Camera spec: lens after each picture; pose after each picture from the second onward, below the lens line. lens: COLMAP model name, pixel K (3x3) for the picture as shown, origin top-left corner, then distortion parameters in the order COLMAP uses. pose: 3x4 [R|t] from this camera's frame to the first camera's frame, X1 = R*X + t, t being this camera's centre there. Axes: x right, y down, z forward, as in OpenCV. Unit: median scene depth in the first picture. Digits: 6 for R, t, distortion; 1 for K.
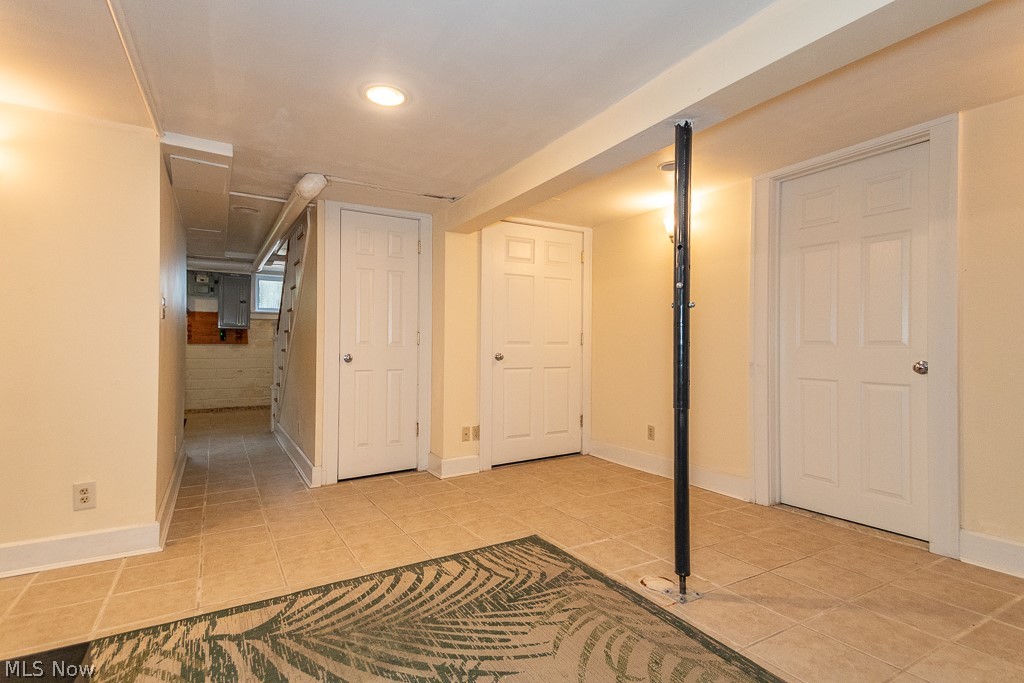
lens RADIAL K [[468.1, 0, 506.5], [0, 468.1, 347.5], [0, 0, 1]] dist [0.060695, -0.024595]
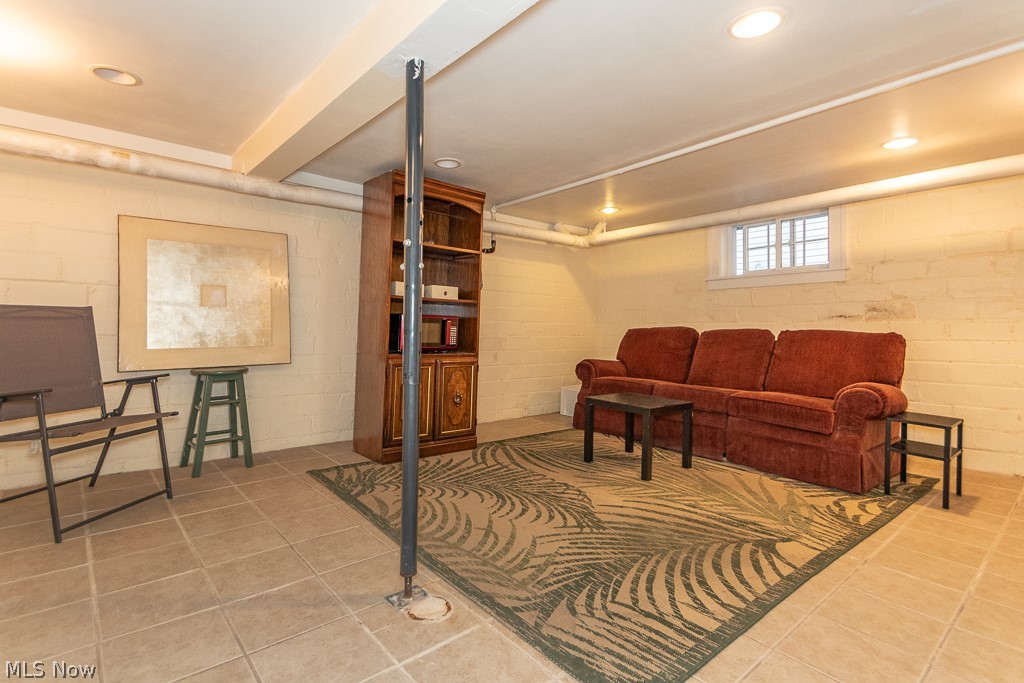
lens RADIAL K [[468.1, 0, 506.5], [0, 468.1, 347.5], [0, 0, 1]] dist [0.060695, -0.024595]
pose [[-0.980347, -0.004803, -0.197221, 0.369457], [-0.013699, 0.998948, 0.043767, 0.021735], [0.196803, 0.045608, -0.979382, 1.880565]]
